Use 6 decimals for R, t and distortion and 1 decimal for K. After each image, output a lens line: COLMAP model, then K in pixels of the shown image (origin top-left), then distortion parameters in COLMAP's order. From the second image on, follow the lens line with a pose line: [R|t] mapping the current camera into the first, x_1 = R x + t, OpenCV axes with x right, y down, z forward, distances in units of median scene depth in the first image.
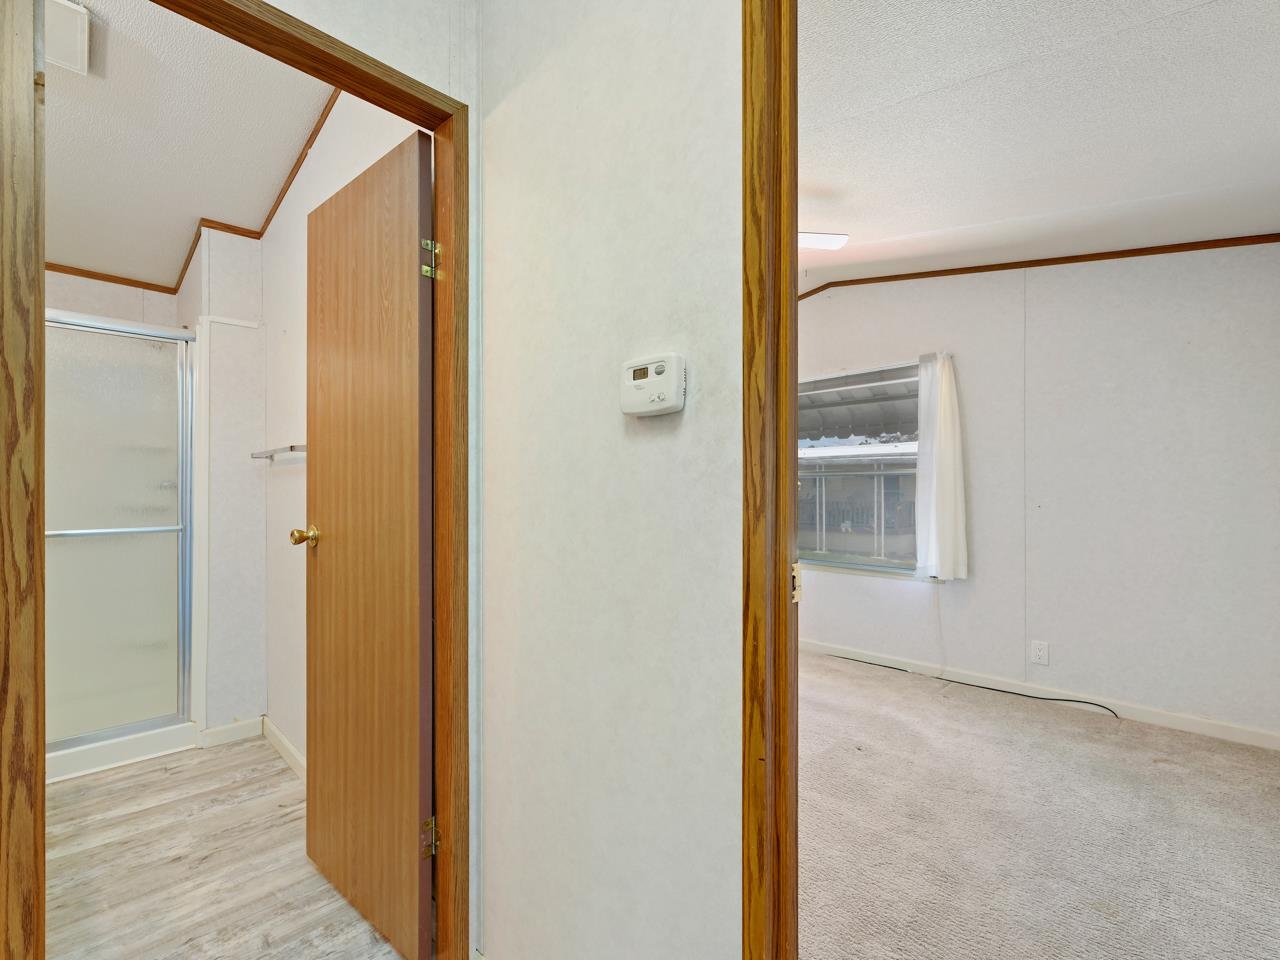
lens RADIAL K [[577.5, 0, 637.9], [0, 577.5, 486.7], [0, 0, 1]] dist [-0.001323, 0.000241]
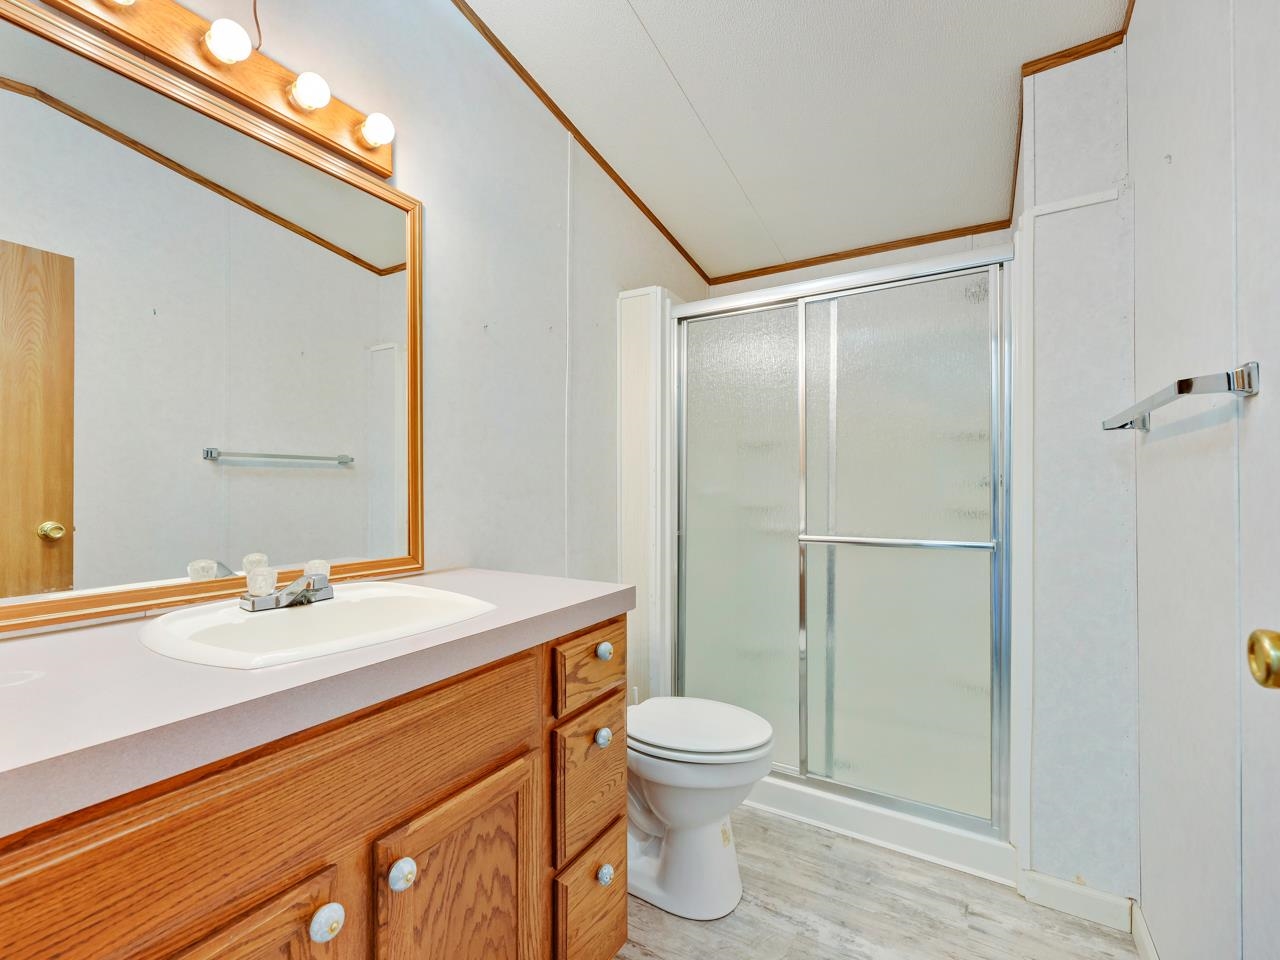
lens RADIAL K [[571.7, 0, 640.1], [0, 571.7, 485.7], [0, 0, 1]] dist [-0.001484, 0.000088]
pose [[0.245910, -0.005131, -0.969279, -0.252186], [0.002181, 0.999986, -0.004740, 0.005793], [0.969290, -0.000948, 0.245918, 0.440433]]
